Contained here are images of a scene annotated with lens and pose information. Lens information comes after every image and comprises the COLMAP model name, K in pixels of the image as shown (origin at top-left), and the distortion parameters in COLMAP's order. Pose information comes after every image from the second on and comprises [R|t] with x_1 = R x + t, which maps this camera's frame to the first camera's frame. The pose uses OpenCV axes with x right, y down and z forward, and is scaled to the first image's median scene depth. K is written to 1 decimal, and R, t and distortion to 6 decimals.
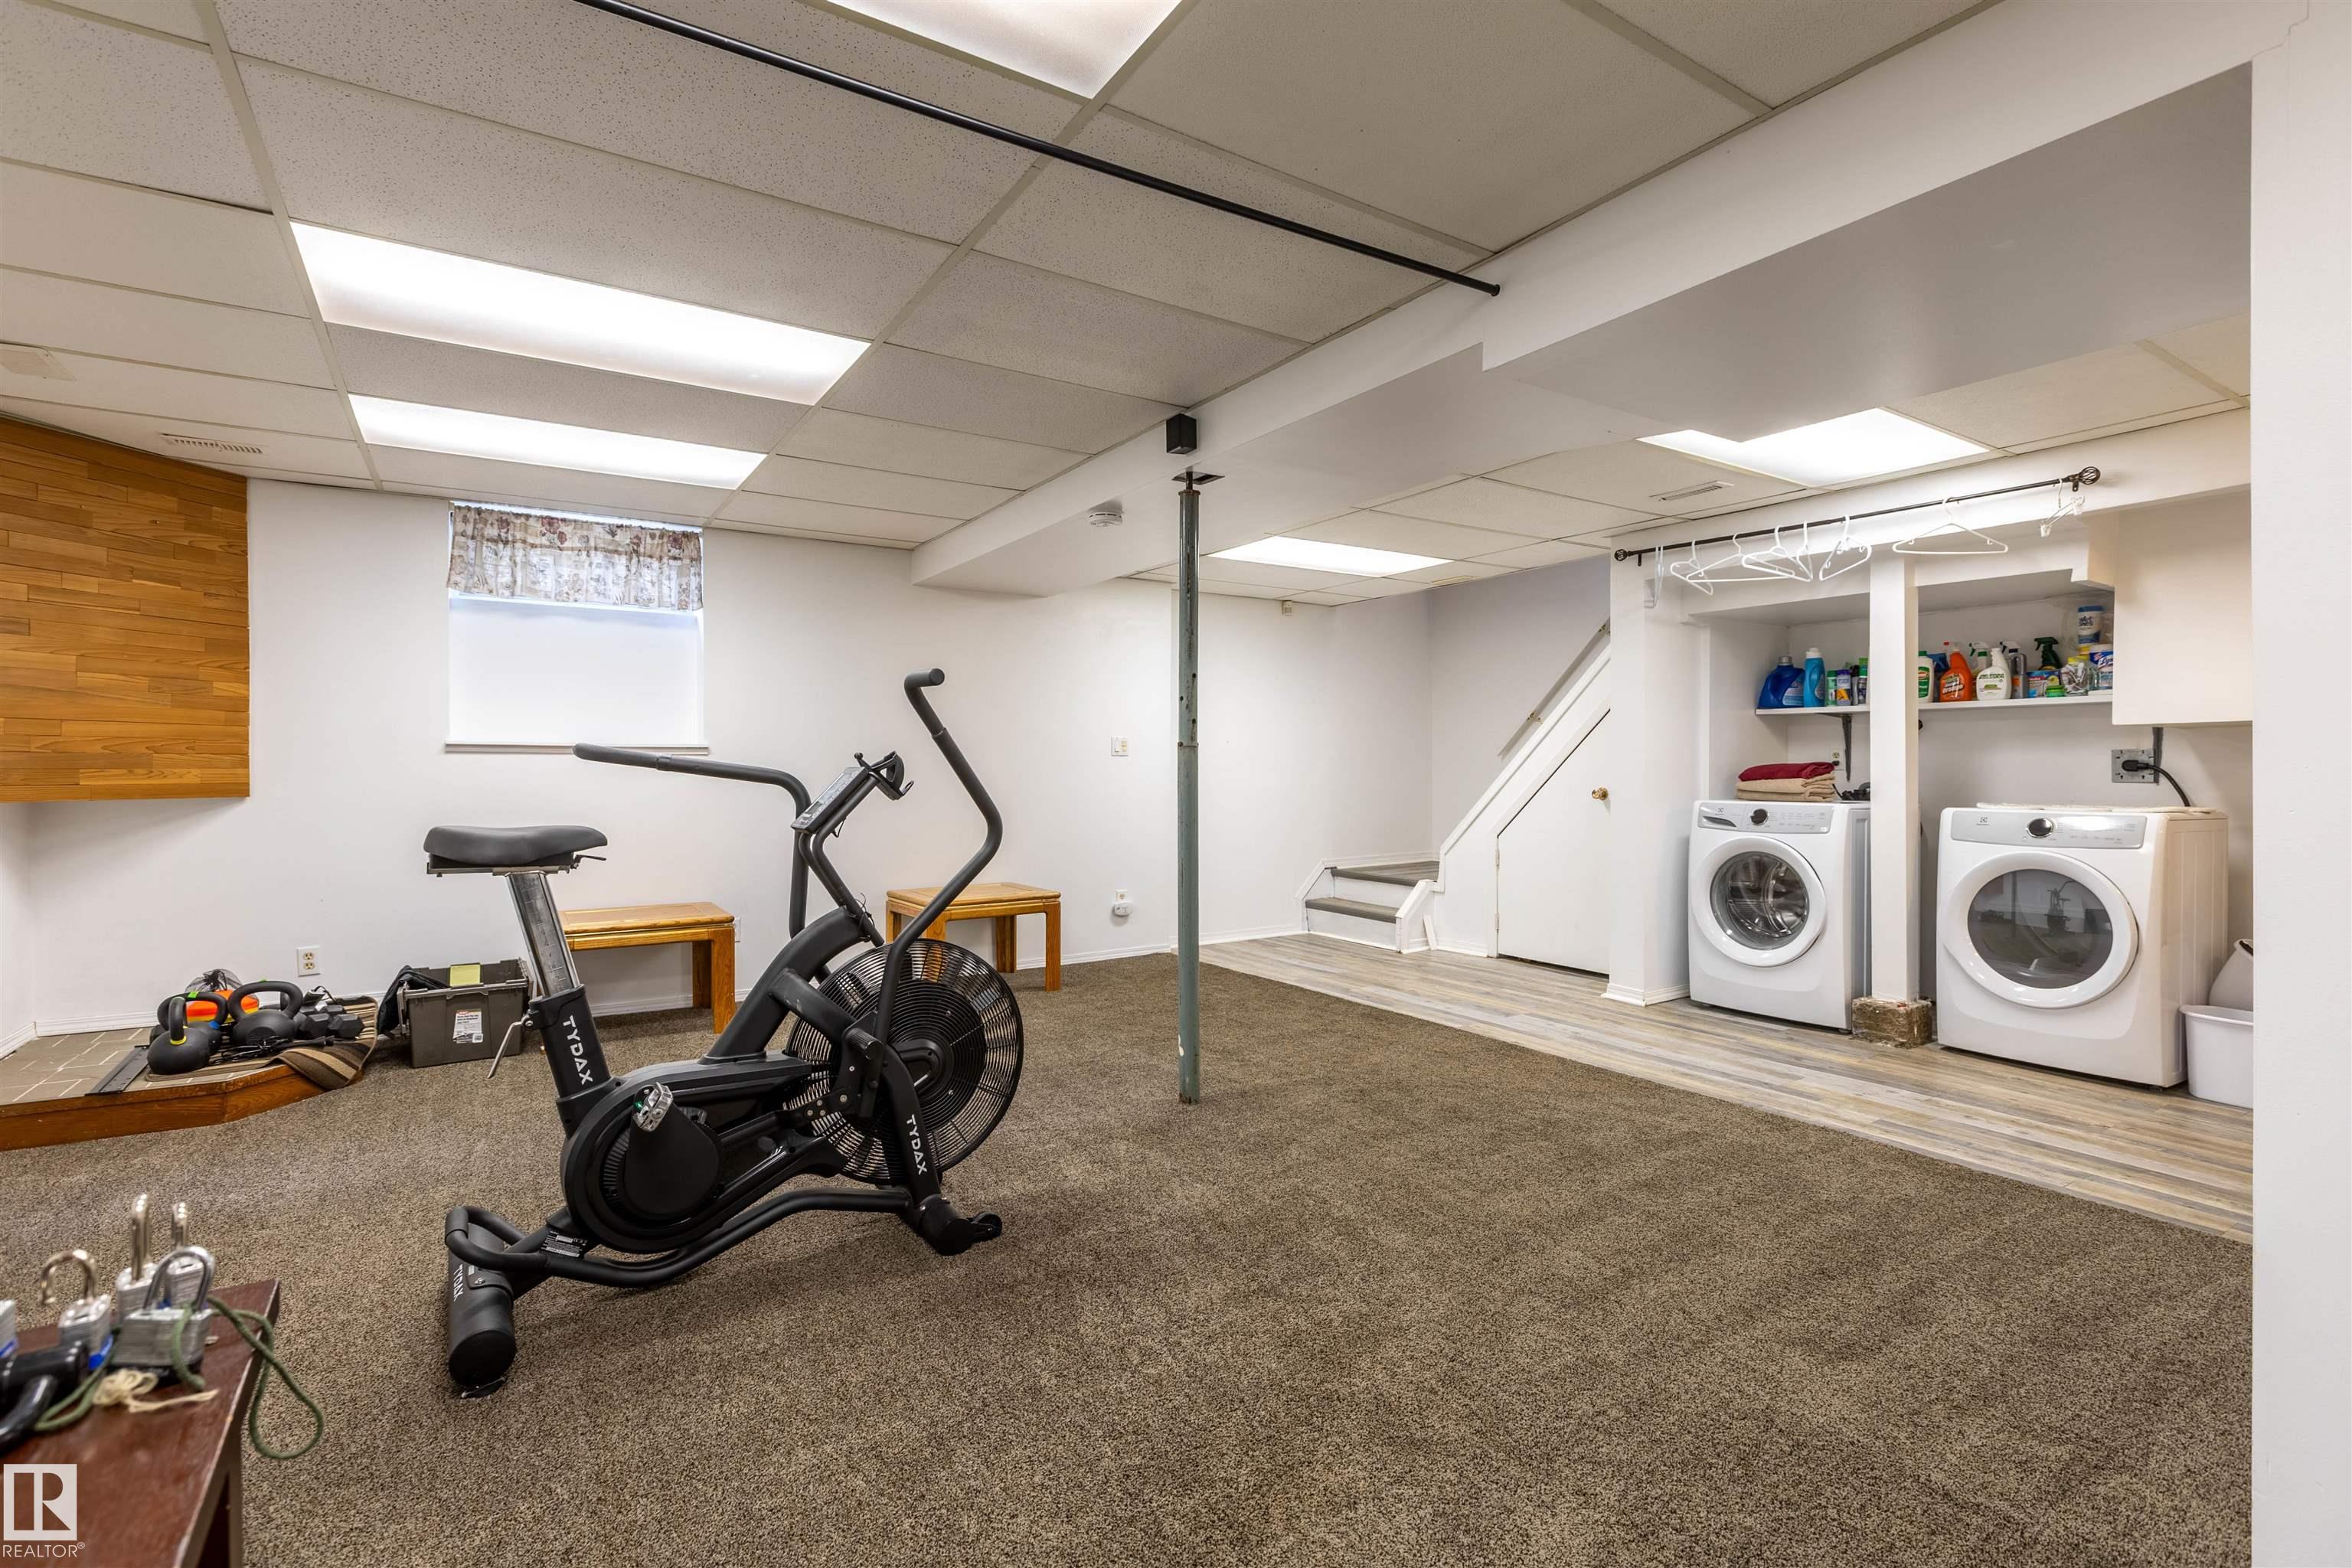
lens RADIAL K [[1073.5, 0, 1168.6], [0, 1073.5, 771.8], [0, 0, 1]] dist [0.000318, 0.000694]
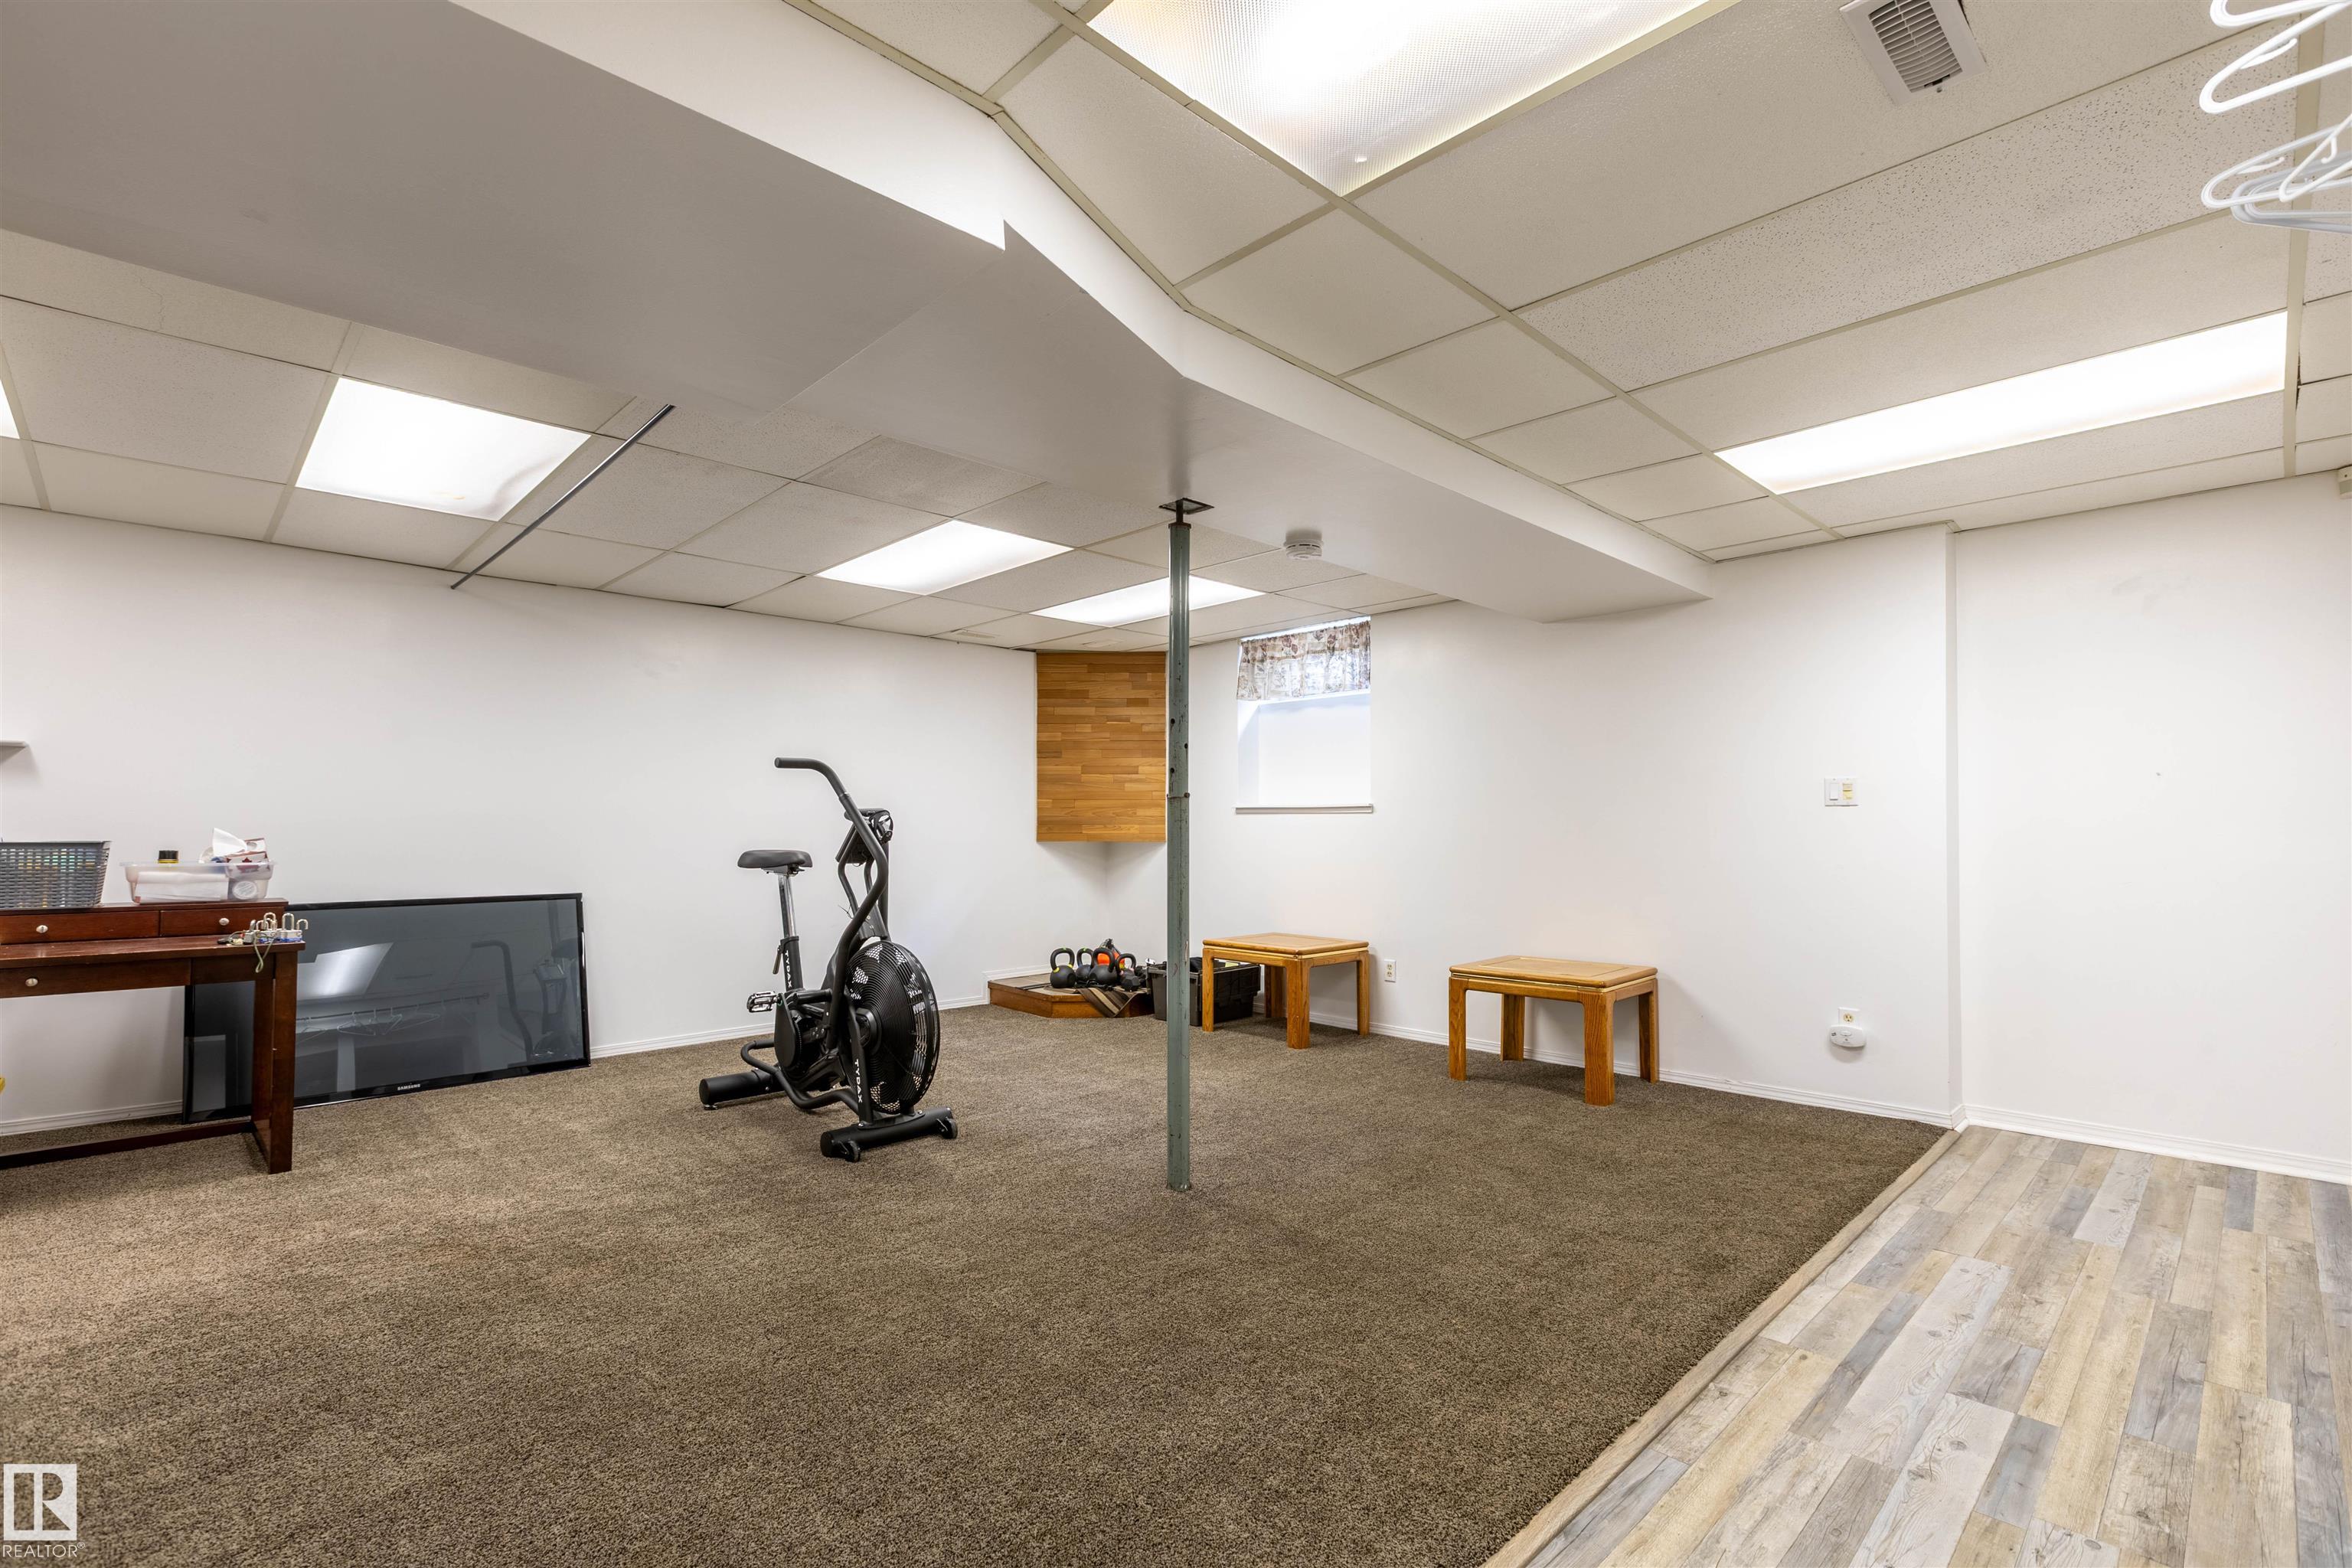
lens RADIAL K [[1073.5, 0, 1175.4], [0, 1073.5, 794.9], [0, 0, 1]] dist [0.000318, 0.000694]
pose [[0.195260, -0.028037, -0.980351, 0.872674], [-0.005280, 0.999547, -0.029638, 0.000329], [0.980737, 0.010964, 0.195024, 0.768341]]
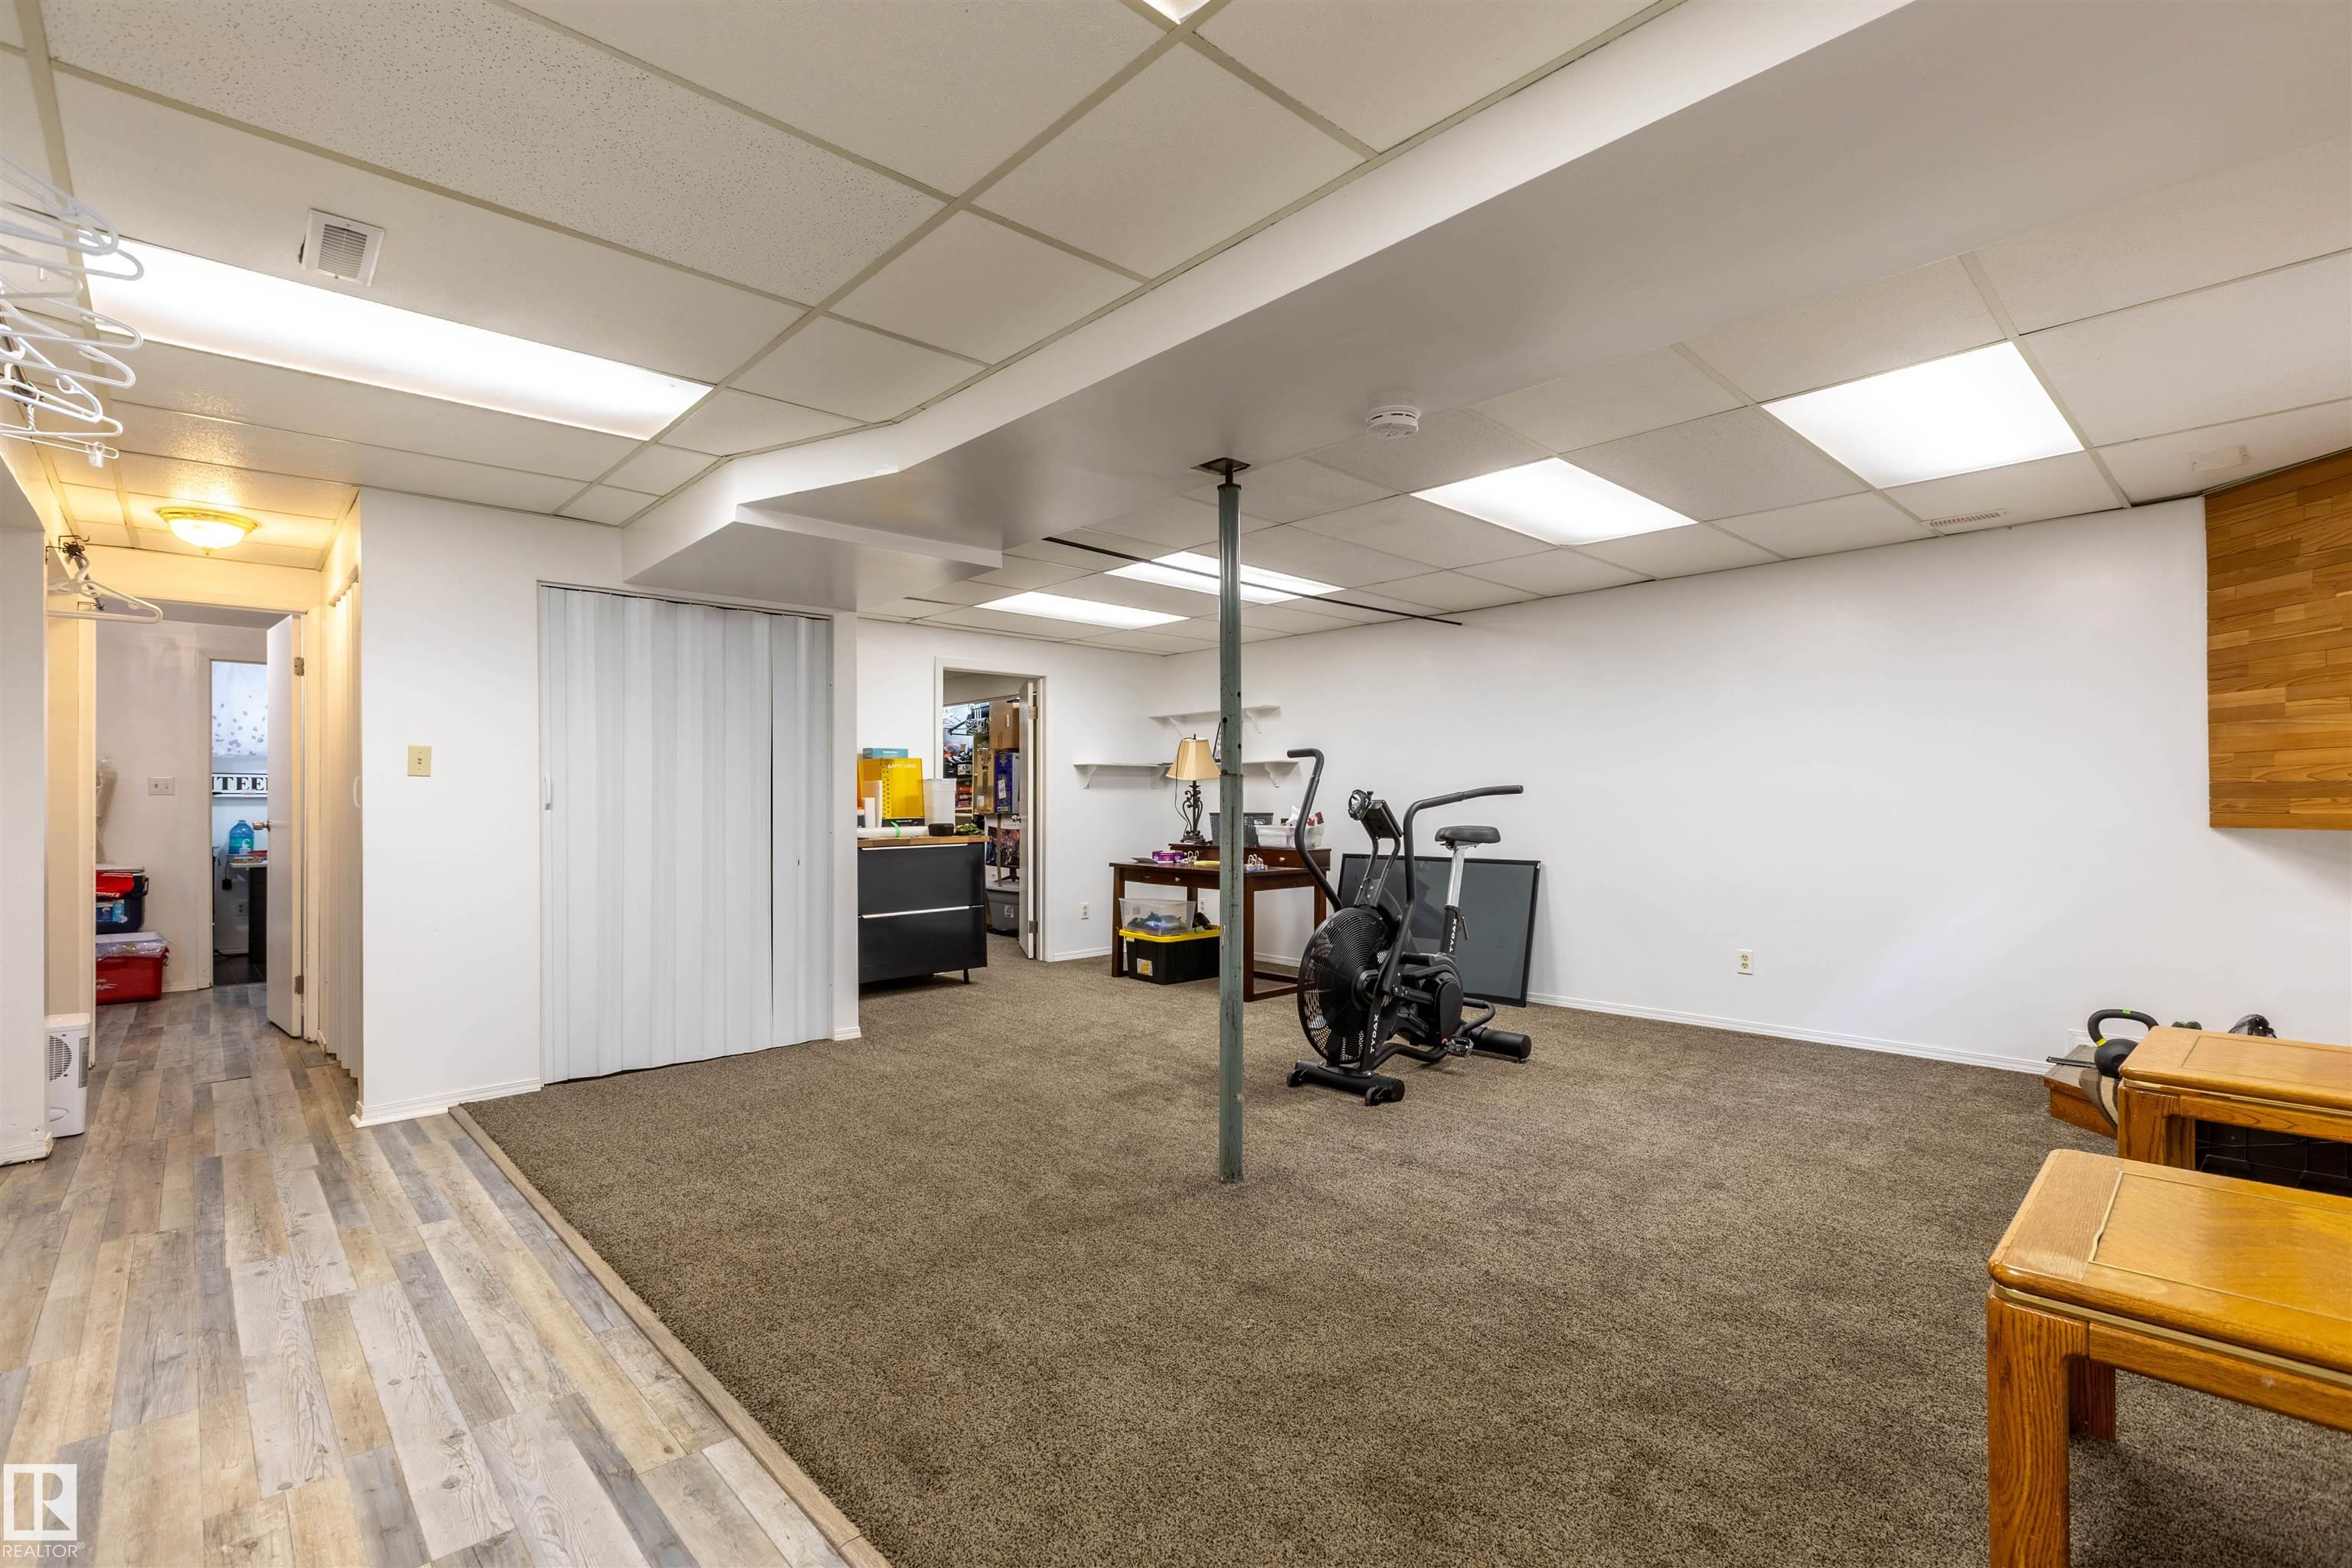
lens RADIAL K [[1073.5, 0, 1169.9], [0, 1073.5, 799.2], [0, 0, 1]] dist [0.000318, 0.000694]
pose [[-0.986294, 0.002810, -0.164972, 0.207048], [0.002867, 0.999996, -0.000110, -0.003870], [0.164971, -0.000582, -0.986298, 1.743931]]
